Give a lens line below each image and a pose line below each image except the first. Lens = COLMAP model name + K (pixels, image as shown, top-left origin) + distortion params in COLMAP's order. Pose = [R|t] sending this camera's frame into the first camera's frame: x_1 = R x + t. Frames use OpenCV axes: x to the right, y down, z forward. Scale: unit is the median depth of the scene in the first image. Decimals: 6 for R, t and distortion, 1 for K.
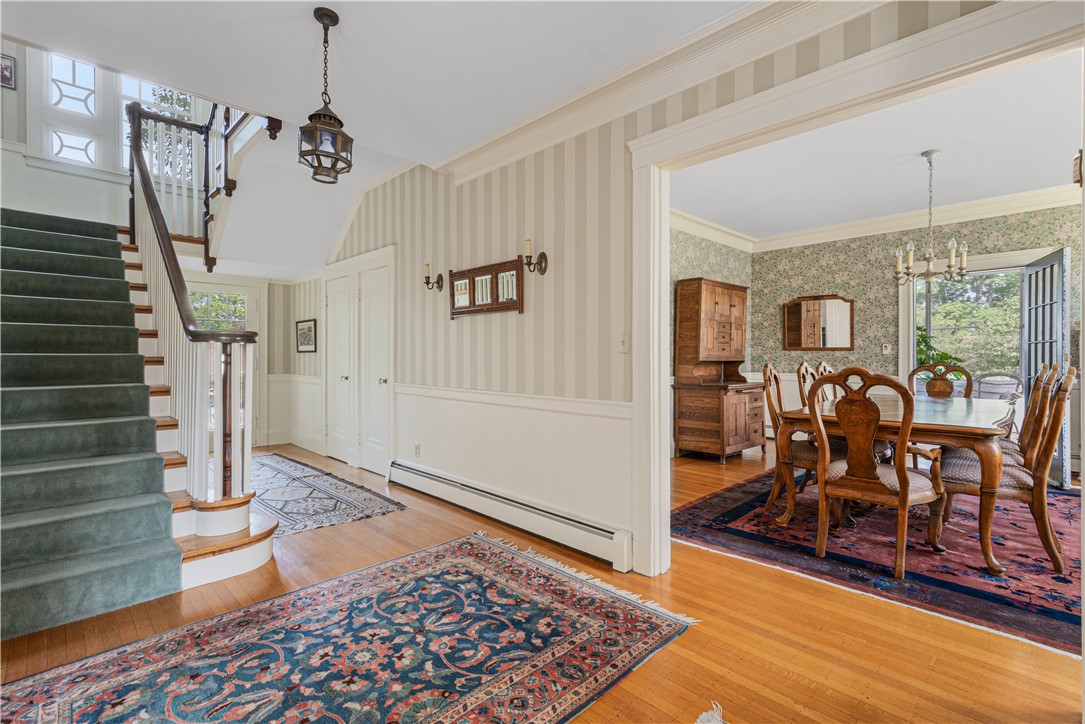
lens RADIAL K [[498.1, 0, 546.5], [0, 498.1, 356.0], [0, 0, 1]] dist [0.005122, -0.000038]
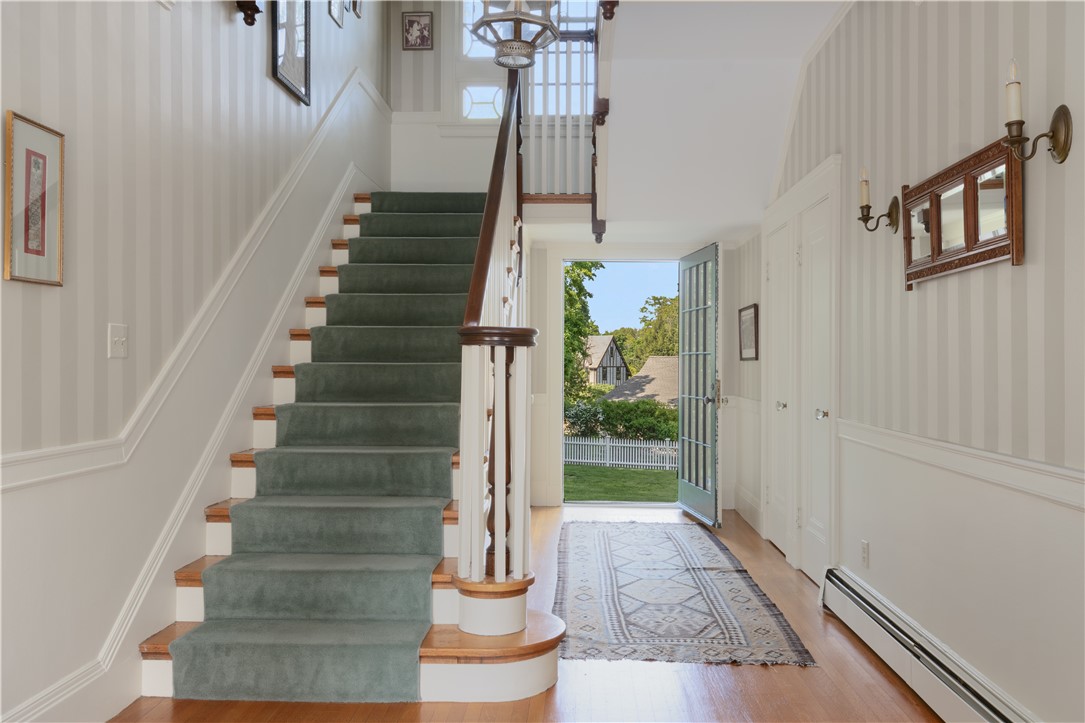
lens RADIAL K [[864.7, 0, 550.4], [0, 864.7, 362.0], [0, 0, 1]] dist [0.018771, -0.016713]
pose [[0.684312, -0.001114, -0.729188, 0.256627], [-0.002191, 0.999991, -0.003584, -0.001513], [0.729186, 0.004050, 0.684304, 0.276579]]
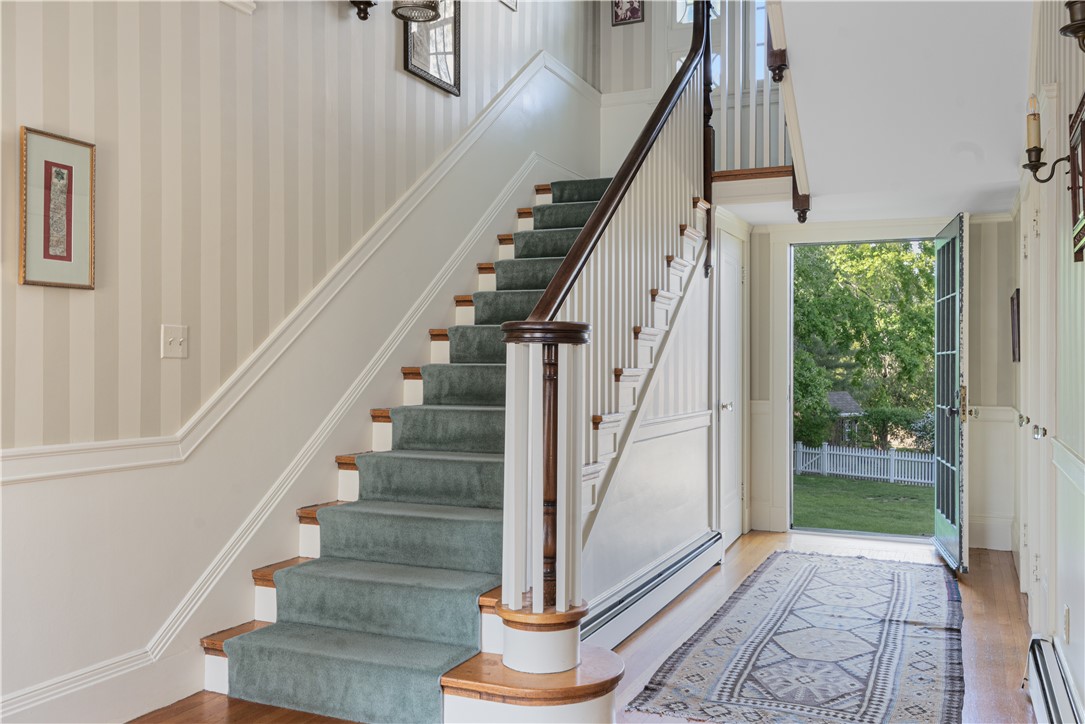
lens RADIAL K [[927.3, 0, 545.2], [0, 927.3, 362.8], [0, 0, 1]] dist [0.019462, -0.020124]
pose [[0.367185, -0.004342, -0.930138, 0.383265], [-0.003612, 0.999975, -0.006095, 0.002533], [0.930141, 0.005598, 0.367160, 0.627603]]
